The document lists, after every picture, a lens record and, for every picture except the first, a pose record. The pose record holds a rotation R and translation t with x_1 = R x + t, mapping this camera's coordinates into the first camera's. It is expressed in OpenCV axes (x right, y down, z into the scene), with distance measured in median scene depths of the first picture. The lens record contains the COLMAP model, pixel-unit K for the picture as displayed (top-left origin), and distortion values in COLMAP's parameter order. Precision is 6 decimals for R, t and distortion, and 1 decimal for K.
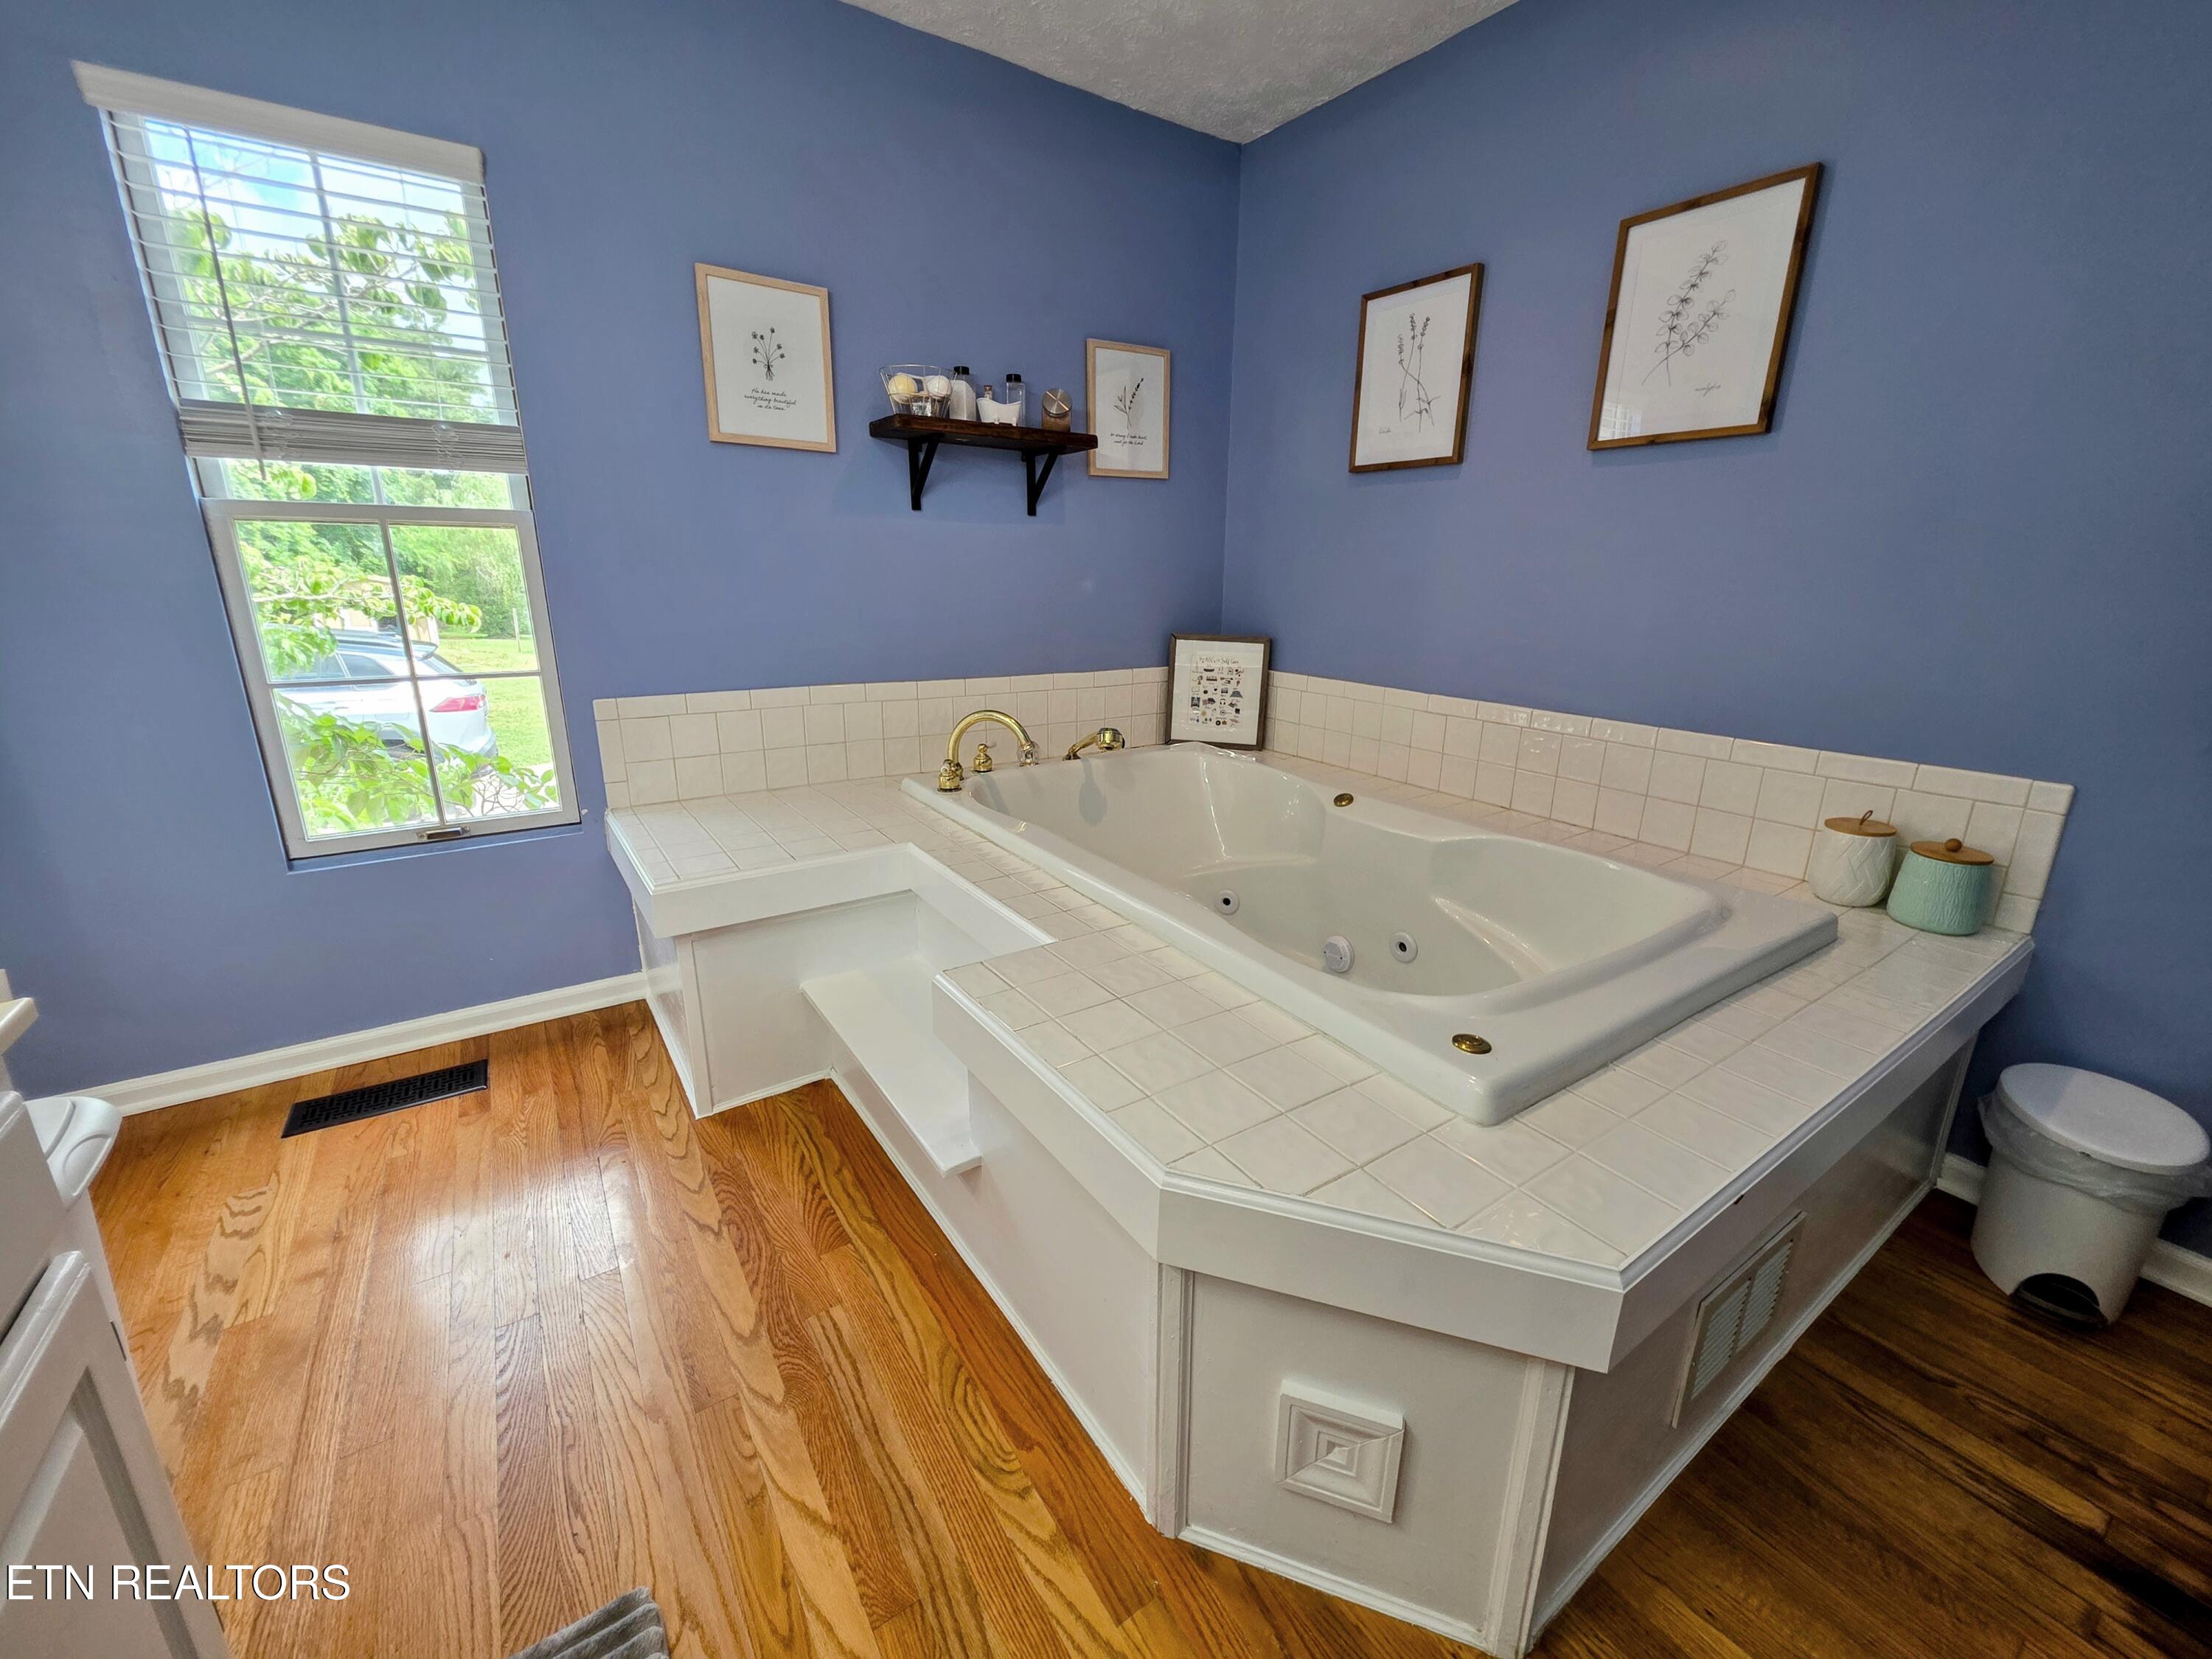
lens RADIAL K [[888.9, 0, 1111.8], [0, 888.9, 819.8], [0, 0, 1]] dist [0.003793, -0.002043]
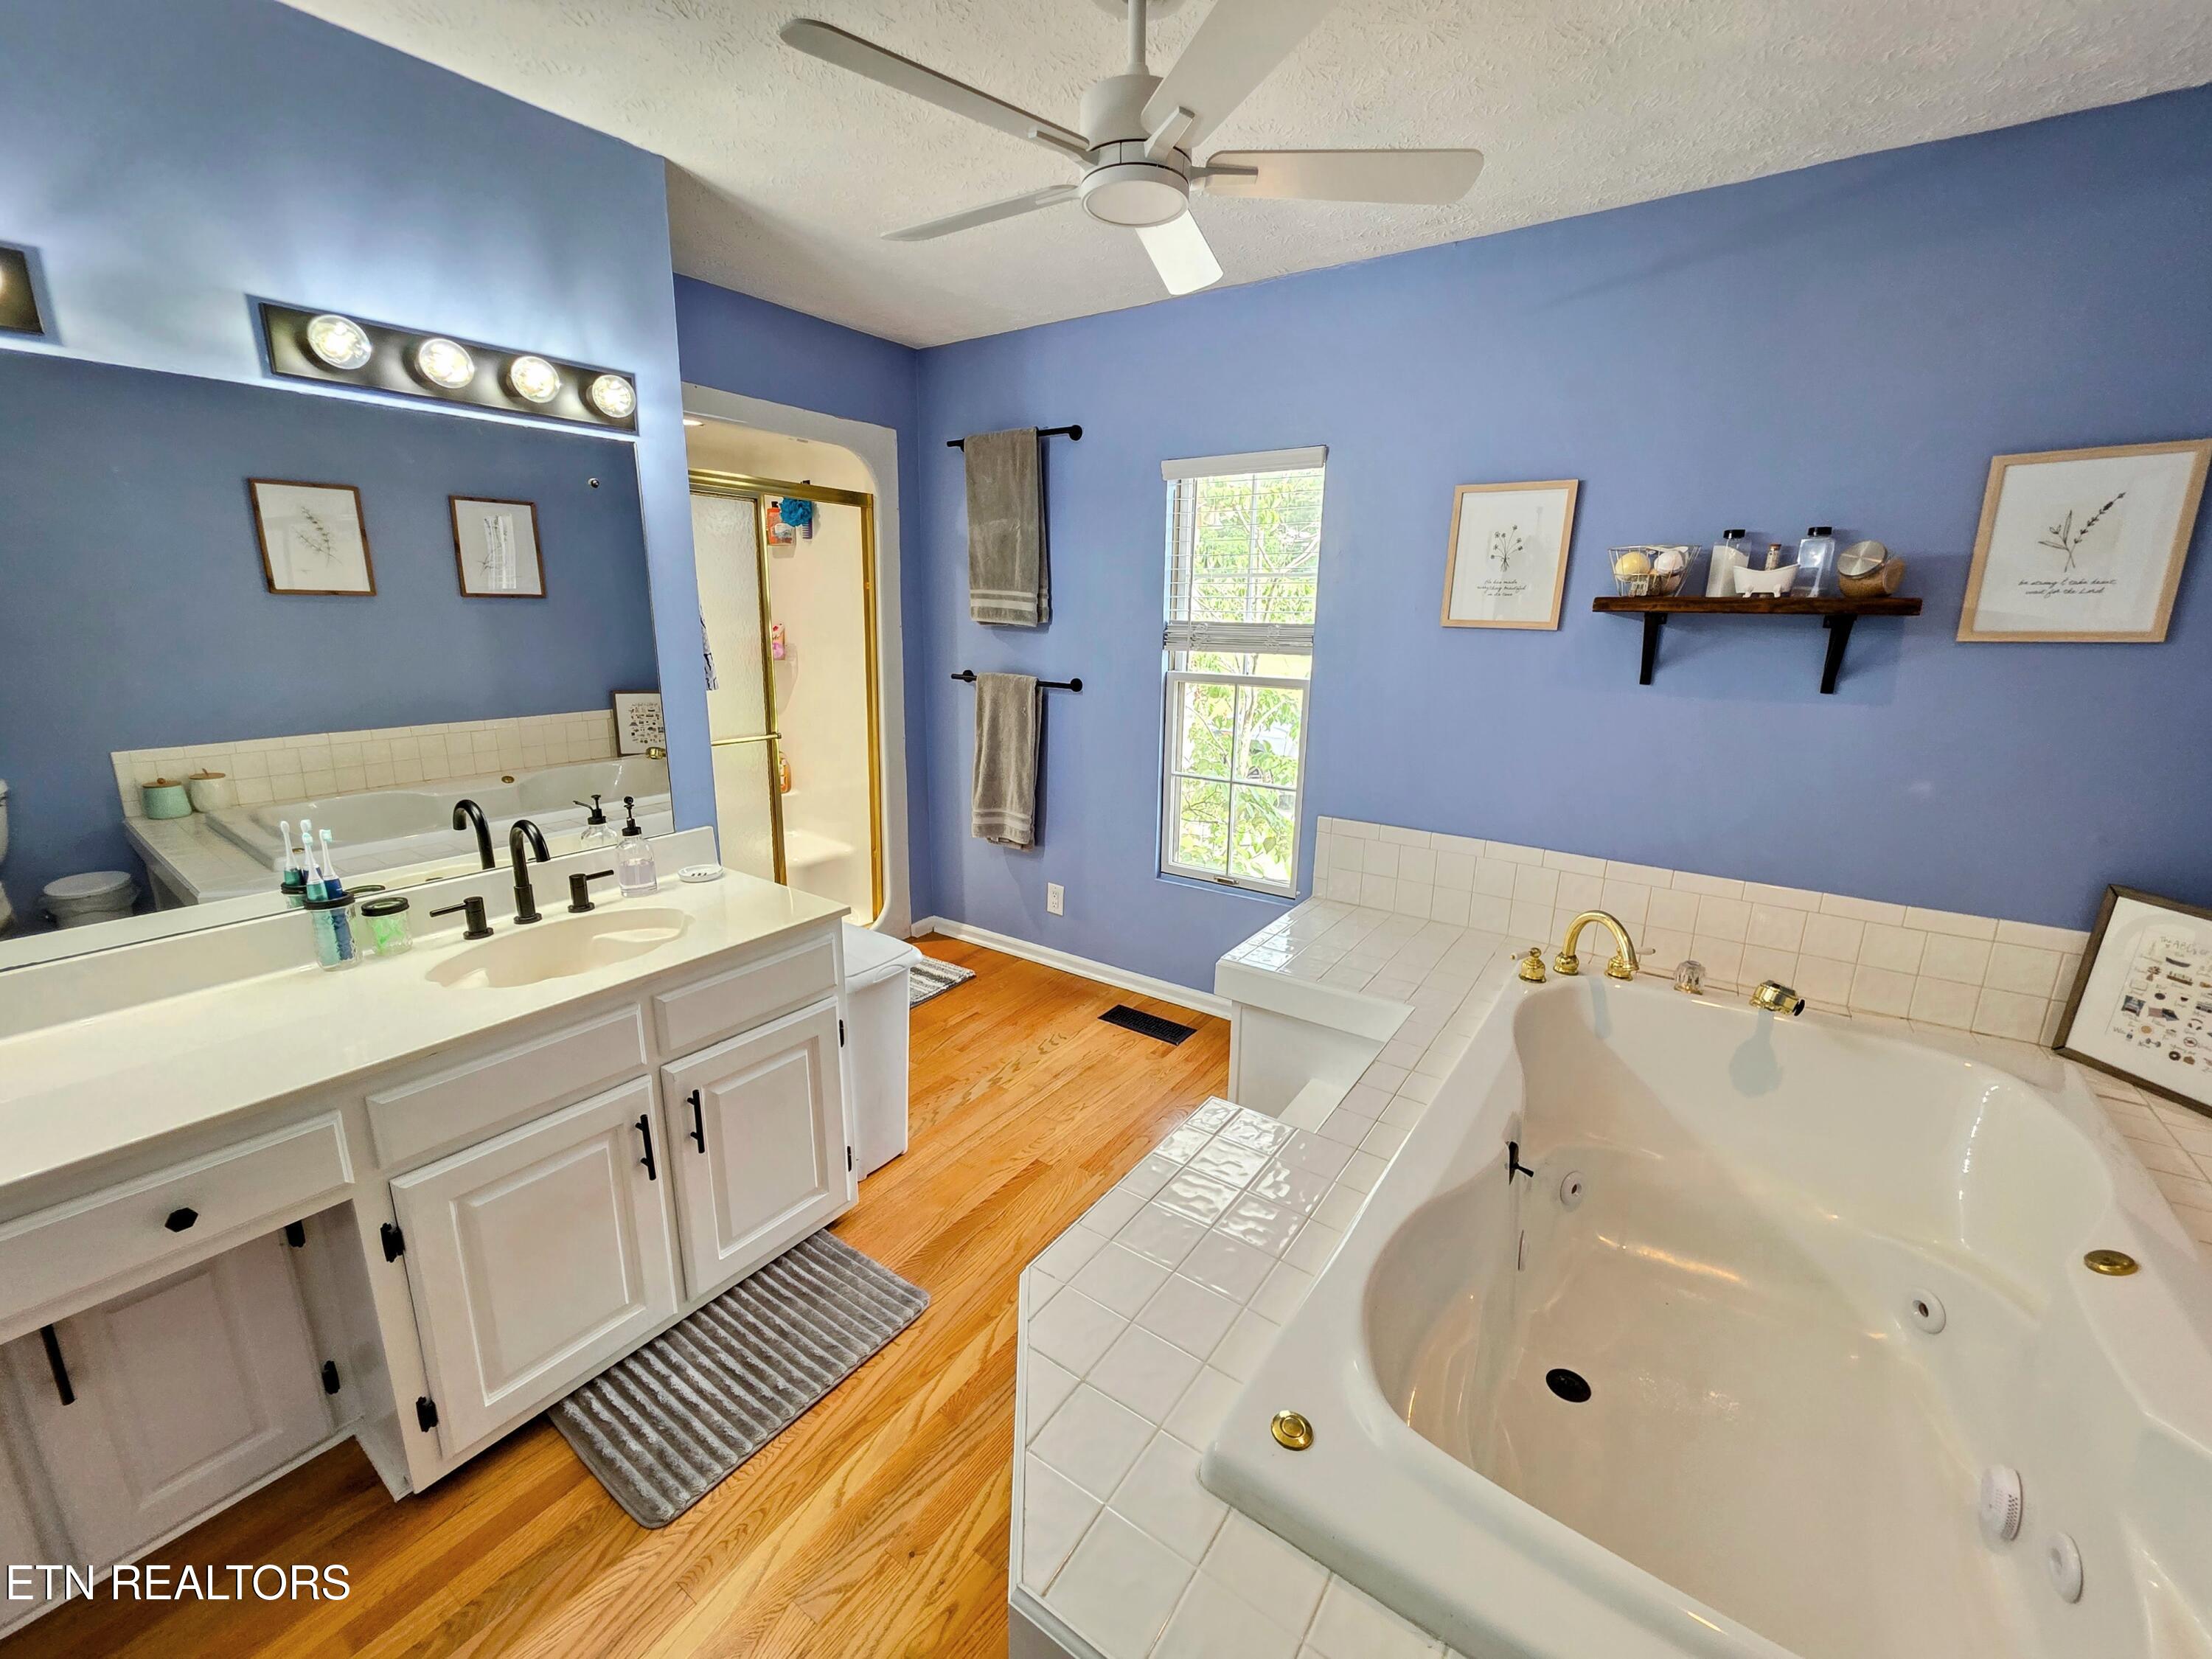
lens RADIAL K [[888.9, 0, 1105.7], [0, 888.9, 824.6], [0, 0, 1]] dist [0.003793, -0.002043]
pose [[0.358331, 0.213479, -0.908860, 0.596495], [-0.265174, 0.956684, 0.120163, -0.226541], [0.895144, 0.197947, 0.399418, 0.208391]]
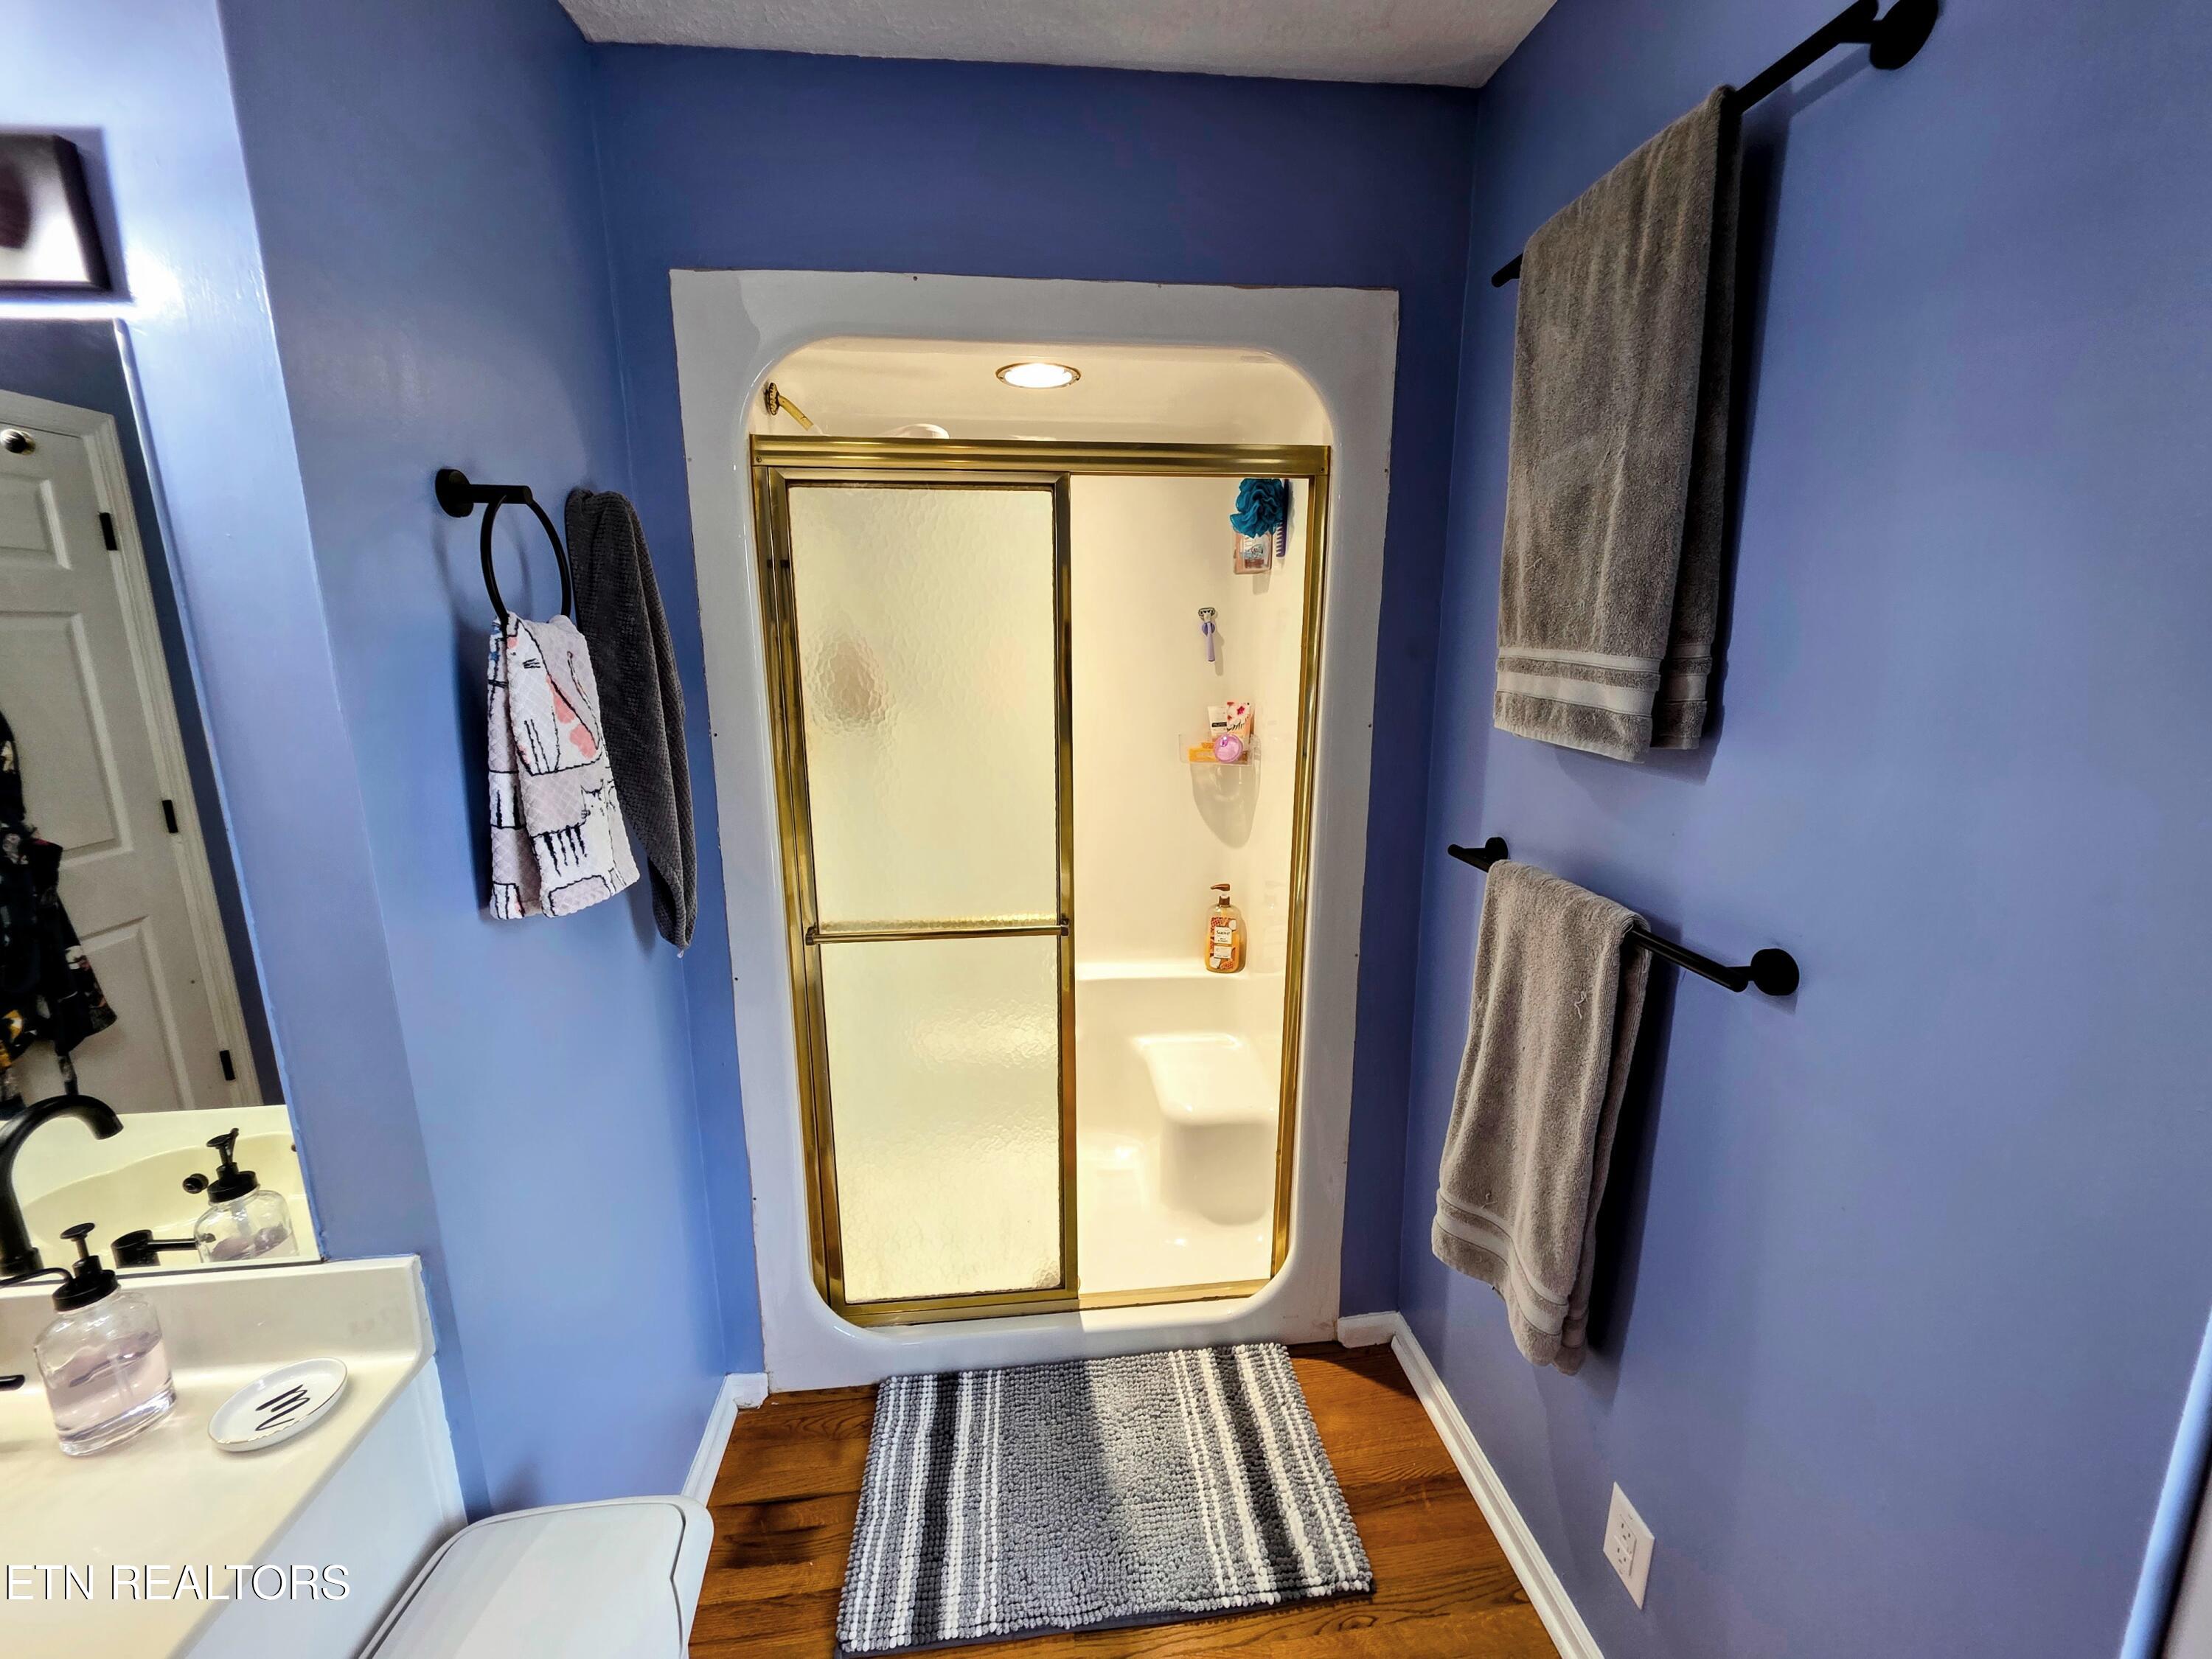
lens RADIAL K [[888.9, 0, 1087.4], [0, 888.9, 821.3], [0, 0, 1]] dist [0.003793, -0.002043]
pose [[-0.479997, 0.160989, -0.862372, -0.476718], [-0.239111, 0.921790, 0.305171, -0.403485], [0.844055, 0.352684, -0.403962, 0.649826]]
